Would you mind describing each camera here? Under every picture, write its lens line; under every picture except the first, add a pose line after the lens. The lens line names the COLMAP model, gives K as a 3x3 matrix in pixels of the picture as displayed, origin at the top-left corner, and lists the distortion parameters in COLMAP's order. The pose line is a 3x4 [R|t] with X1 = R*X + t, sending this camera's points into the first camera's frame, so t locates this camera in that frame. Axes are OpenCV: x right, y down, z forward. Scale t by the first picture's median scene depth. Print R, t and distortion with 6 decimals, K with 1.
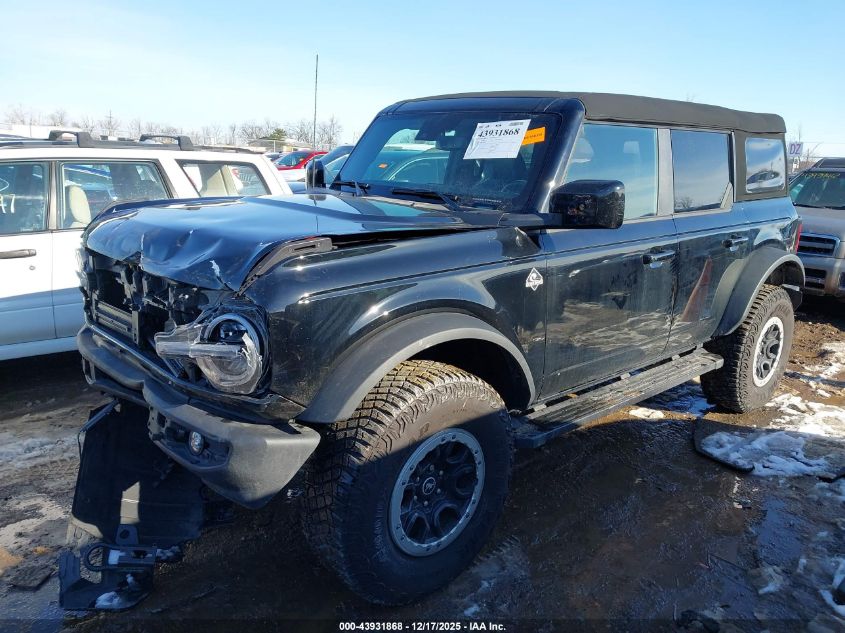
lens RADIAL K [[648.2, 0, 412.1], [0, 648.2, 318.1], [0, 0, 1]] dist [0.100044, -0.145445]
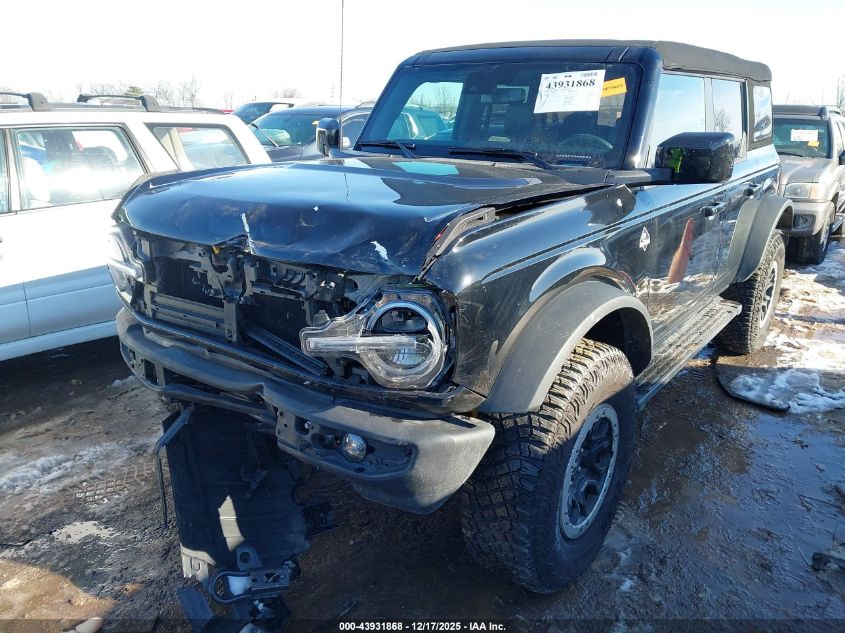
lens RADIAL K [[658.2, 0, 422.5], [0, 658.2, 316.5], [0, 0, 1]] dist [0.083878, -0.145268]
pose [[0.981747, -0.076589, 0.174092, -0.288589], [0.066148, 0.995690, 0.065012, -0.029565], [-0.178320, -0.052310, 0.982581, 0.087812]]
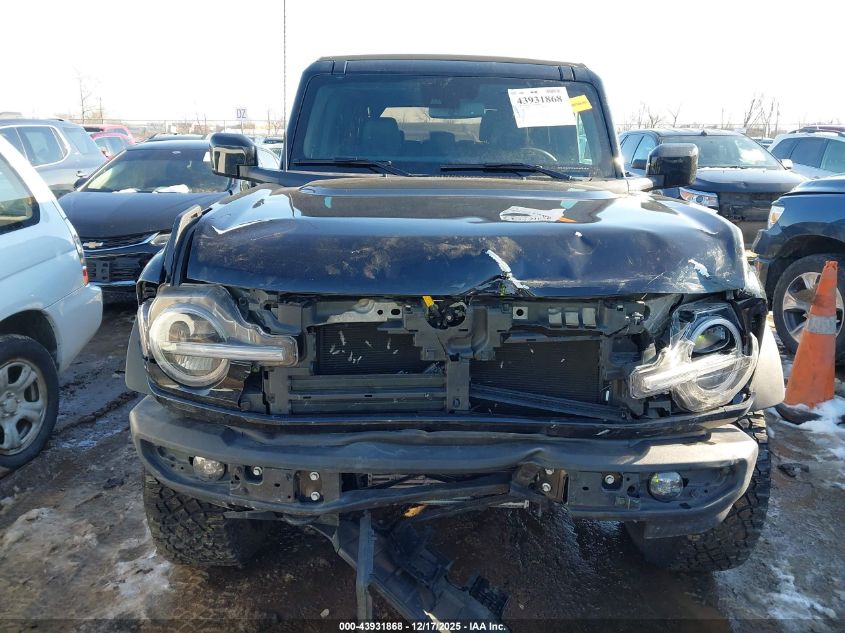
lens RADIAL K [[648.2, 0, 412.1], [0, 648.2, 318.1], [0, 0, 1]] dist [0.100044, -0.145445]
pose [[0.678502, -0.226442, 0.698827, -0.819242], [0.191906, 0.972908, 0.128929, -0.138362], [-0.709089, 0.046631, 0.703575, 0.493756]]
